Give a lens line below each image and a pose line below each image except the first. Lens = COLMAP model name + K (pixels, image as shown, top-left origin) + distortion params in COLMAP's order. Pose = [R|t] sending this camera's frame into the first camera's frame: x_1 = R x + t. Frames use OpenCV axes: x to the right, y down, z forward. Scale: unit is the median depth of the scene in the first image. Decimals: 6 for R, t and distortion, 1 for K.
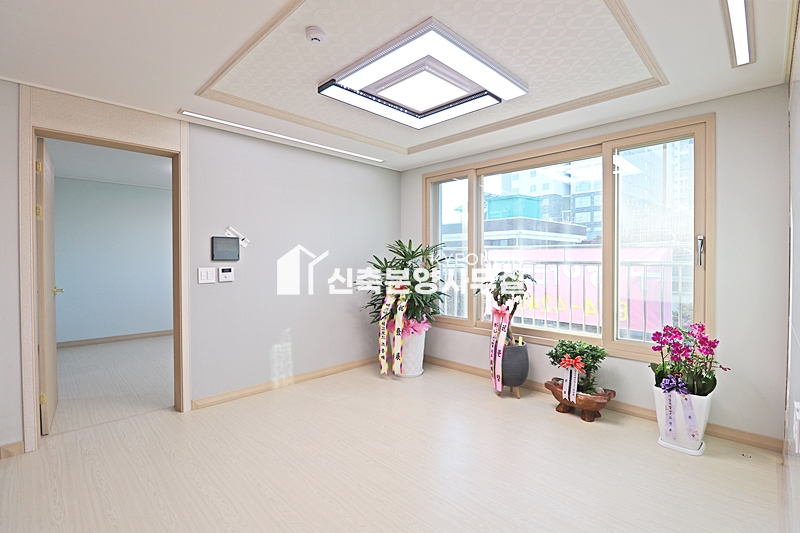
lens RADIAL K [[370.5, 0, 391.8], [0, 370.5, 264.0], [0, 0, 1]] dist [-0.008137, -0.006300]
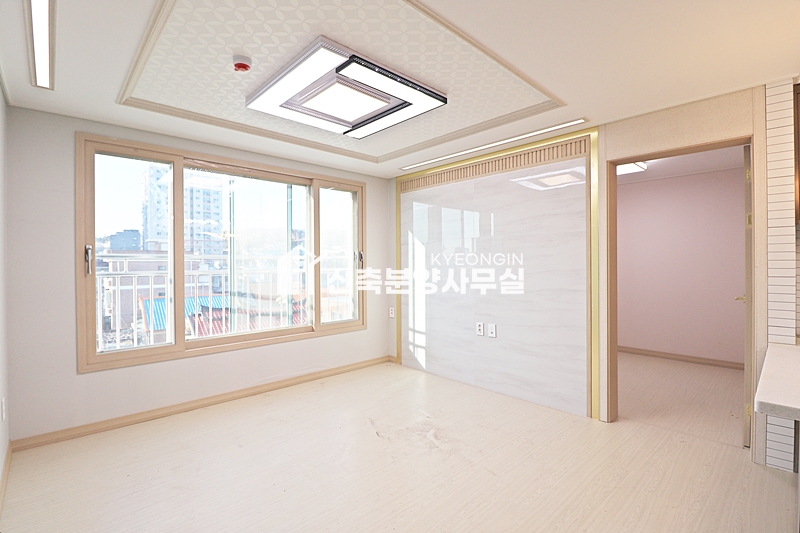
lens RADIAL K [[370.5, 0, 399.7], [0, 370.5, 266.4], [0, 0, 1]] dist [-0.008137, -0.006300]
pose [[0.008354, -0.007164, 0.999939, -0.611726], [0.024063, 0.999686, 0.006962, -0.013239], [-0.999676, 0.024004, 0.008524, 0.558674]]
